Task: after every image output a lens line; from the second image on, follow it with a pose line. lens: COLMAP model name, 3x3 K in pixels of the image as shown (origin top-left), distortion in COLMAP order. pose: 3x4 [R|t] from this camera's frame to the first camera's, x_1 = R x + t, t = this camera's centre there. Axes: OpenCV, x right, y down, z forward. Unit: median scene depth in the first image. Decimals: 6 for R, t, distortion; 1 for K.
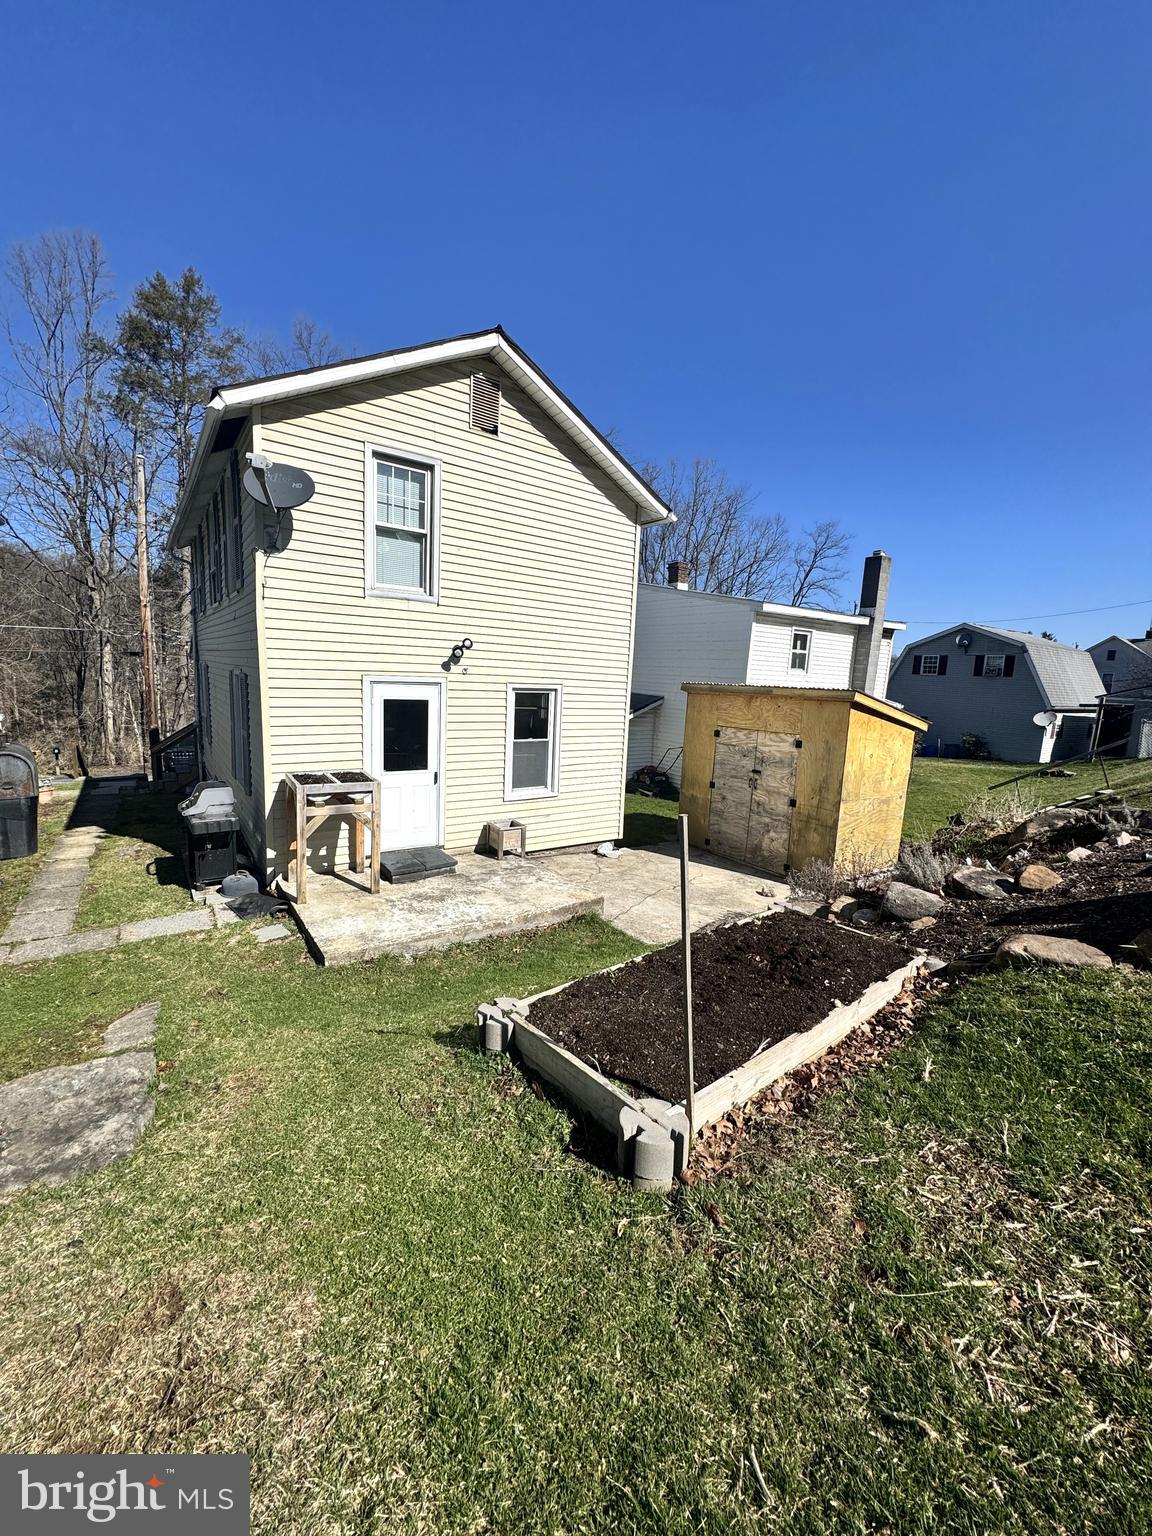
lens RADIAL K [[612.8, 0, 579.2], [0, 612.8, 768.7], [0, 0, 1]] dist [-0.003523, 0.000821]
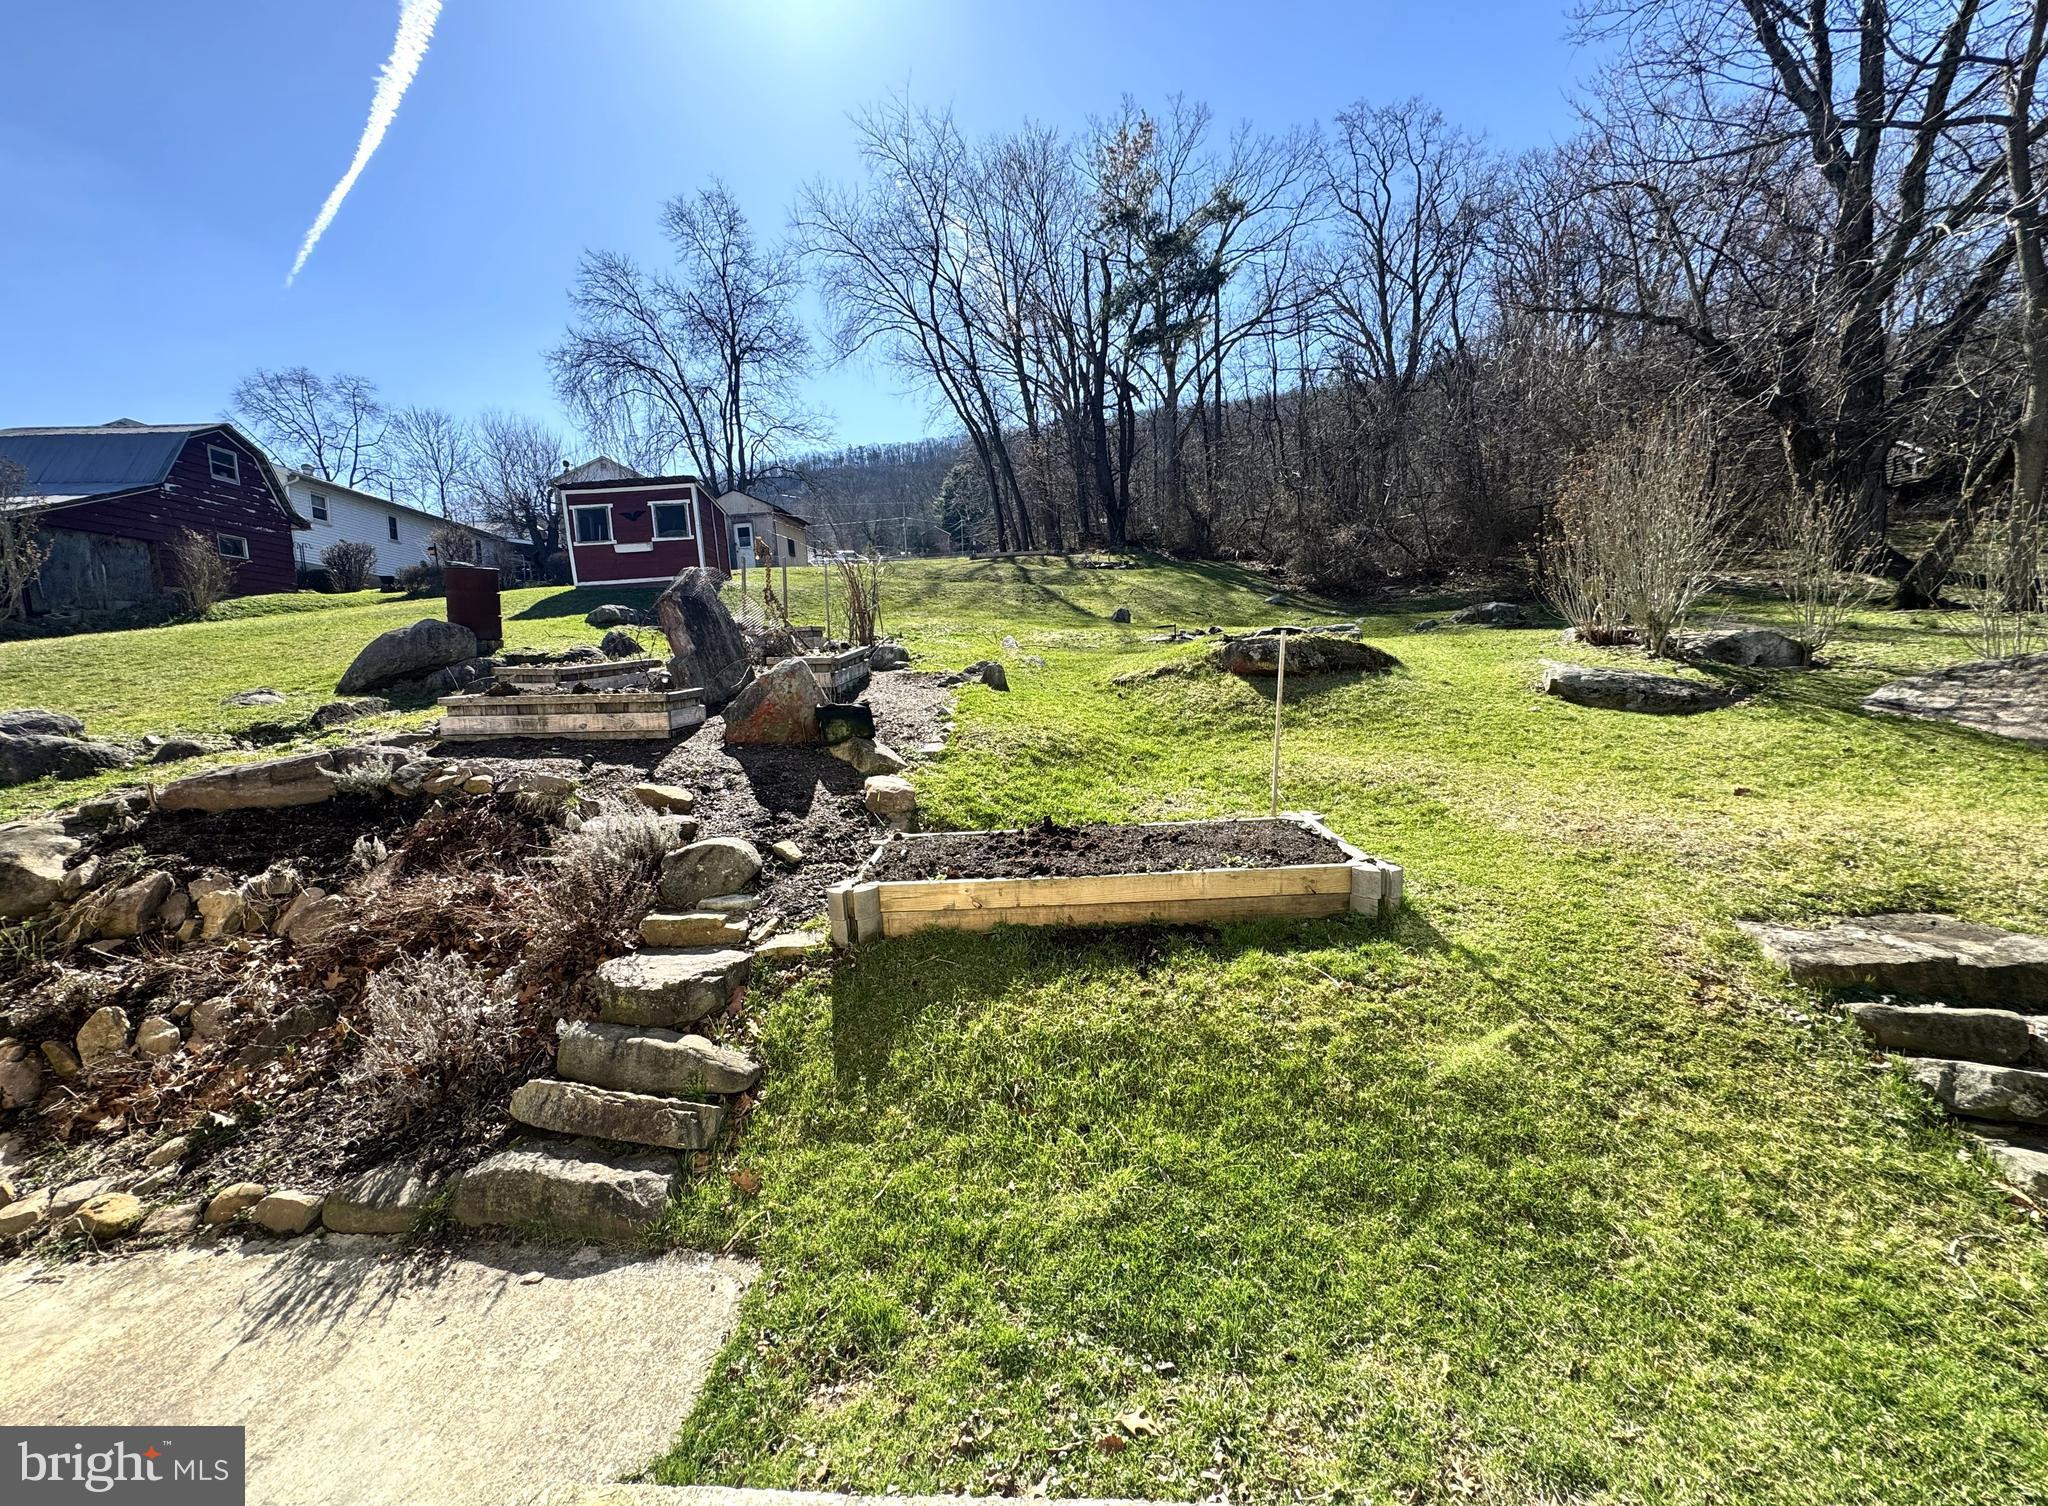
lens RADIAL K [[817.1, 0, 1026.2], [0, 817.1, 748.3], [0, 0, 1]] dist [-0.003523, 0.000821]
pose [[-0.782474, -0.077702, 0.617817, -0.175618], [0.092078, 0.966838, 0.238216, -0.053461], [-0.615838, 0.243285, -0.749370, 0.820970]]
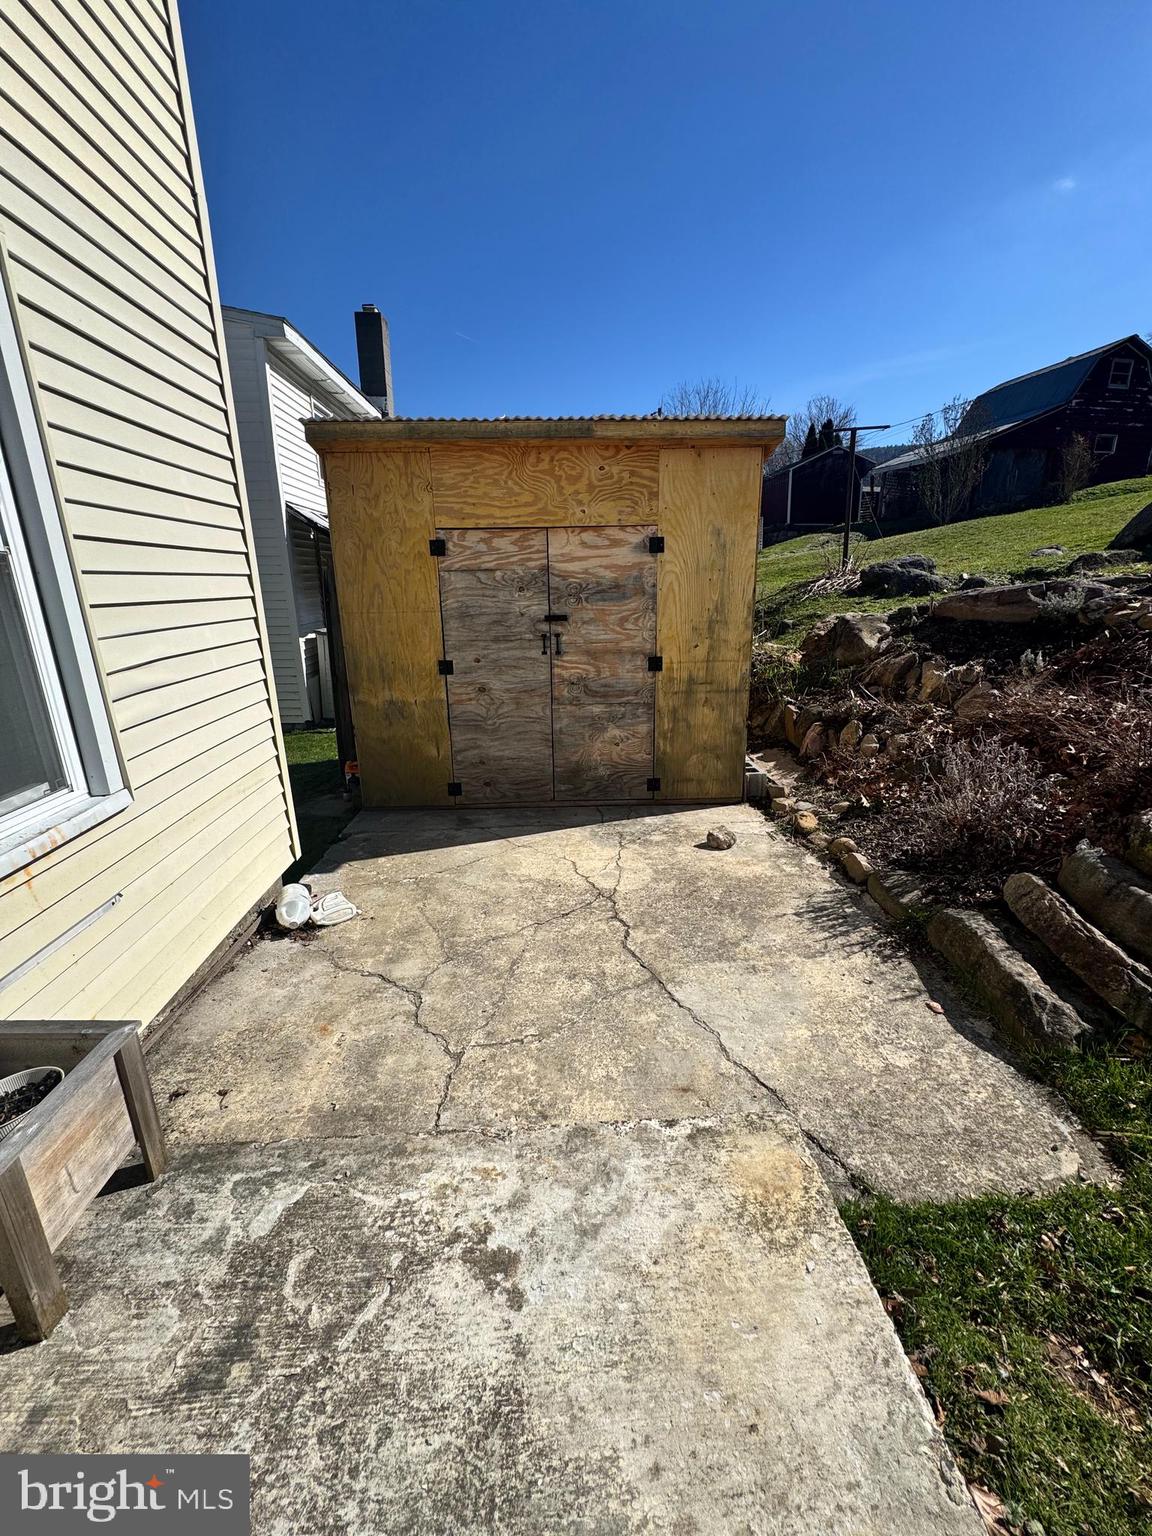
lens RADIAL K [[612.8, 0, 575.0], [0, 612.8, 763.8], [0, 0, 1]] dist [-0.003523, 0.000821]
pose [[0.528509, -0.290171, 0.797797, -0.128185], [0.157273, 0.956969, 0.243878, -0.000885], [-0.834233, -0.003420, 0.551402, 0.736868]]
